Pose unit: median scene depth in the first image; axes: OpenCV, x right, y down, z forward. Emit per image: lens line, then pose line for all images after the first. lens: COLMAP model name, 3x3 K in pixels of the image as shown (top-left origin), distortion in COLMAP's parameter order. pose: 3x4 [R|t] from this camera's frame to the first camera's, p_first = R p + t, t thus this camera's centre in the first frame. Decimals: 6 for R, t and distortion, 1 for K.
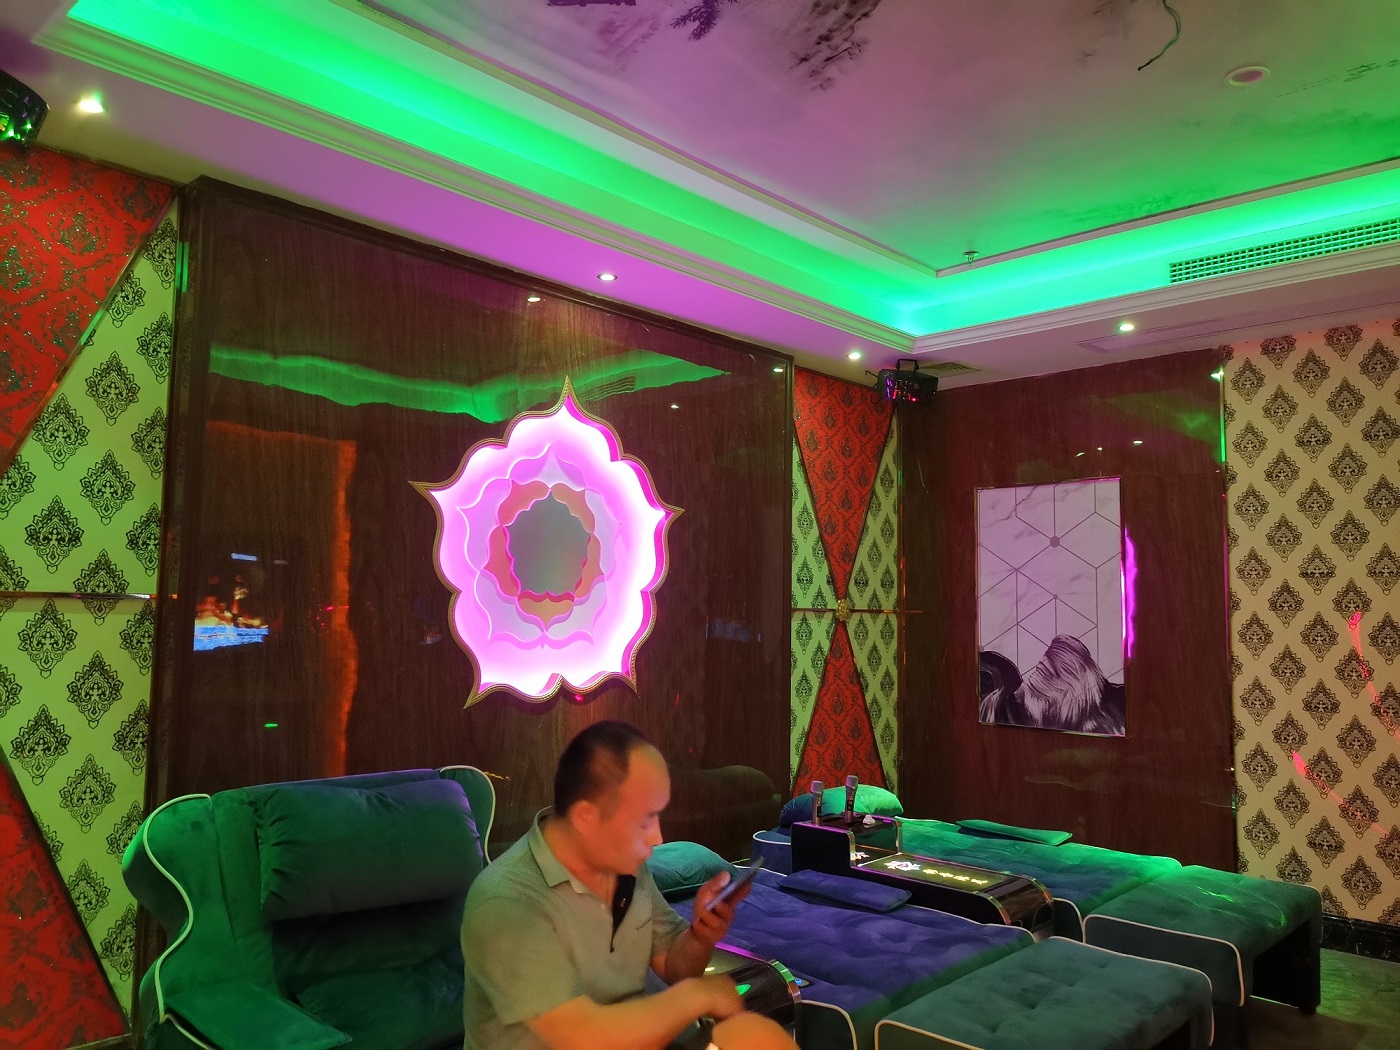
lens RADIAL K [[1049.5, 0, 703.1], [0, 1049.5, 520.8], [0, 0, 1]] dist [0.006302, -0.017211]
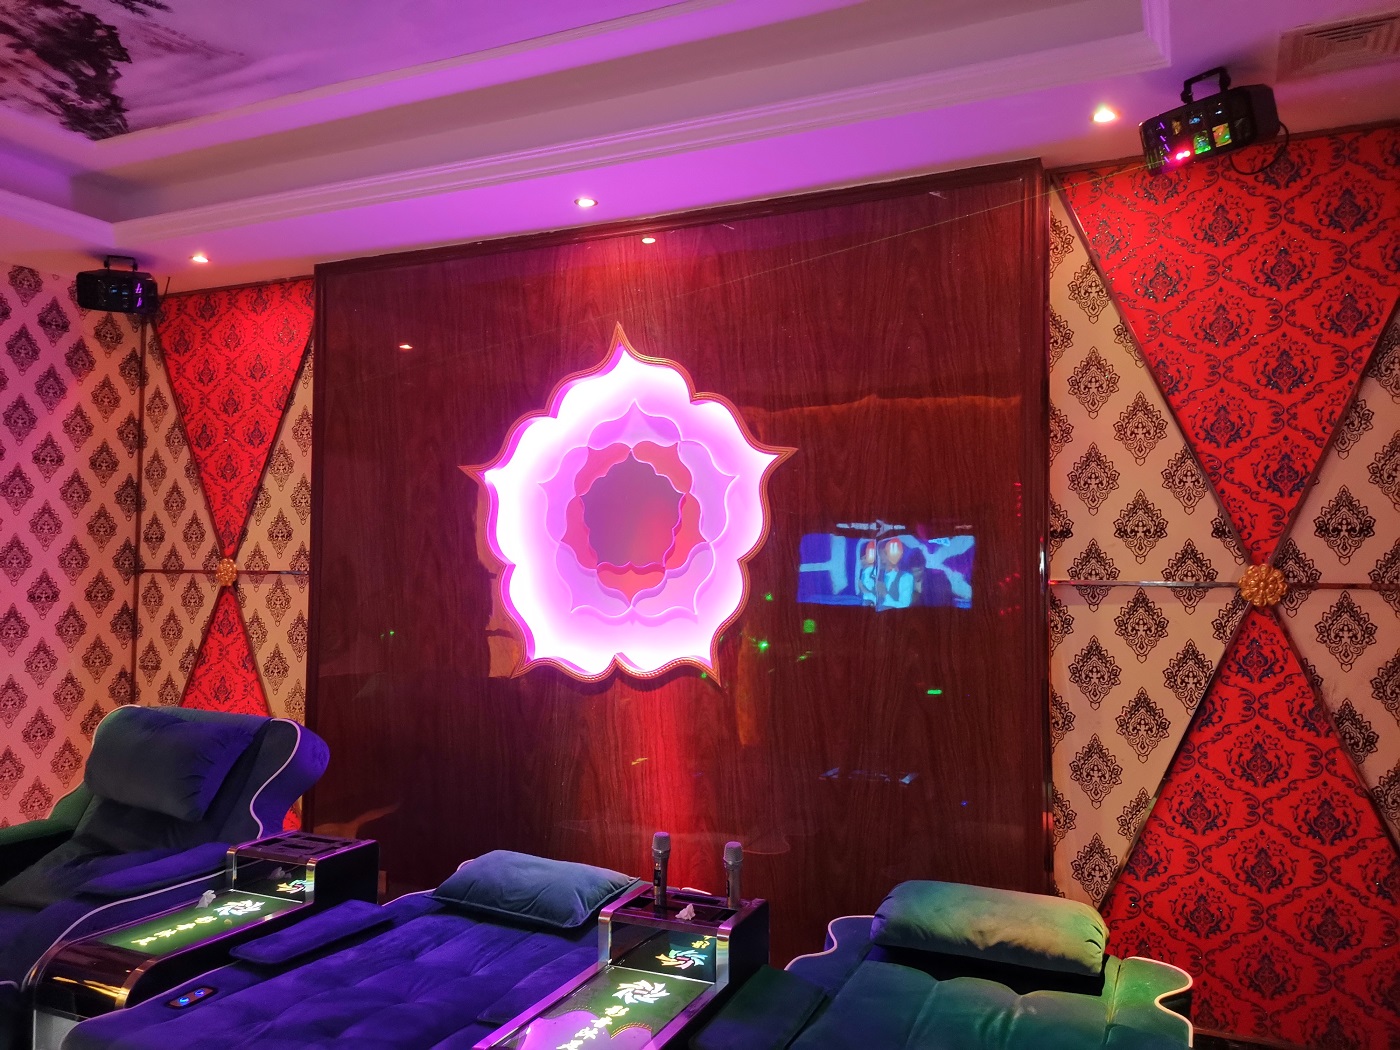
lens RADIAL K [[1049.5, 0, 701.1], [0, 1049.5, 533.1], [0, 0, 1]] dist [0.006302, -0.017211]
pose [[0.308288, -0.056820, -0.949595, 0.710230], [0.071746, 0.996760, -0.036350, 0.076953], [0.948584, -0.056923, 0.311366, 0.756899]]
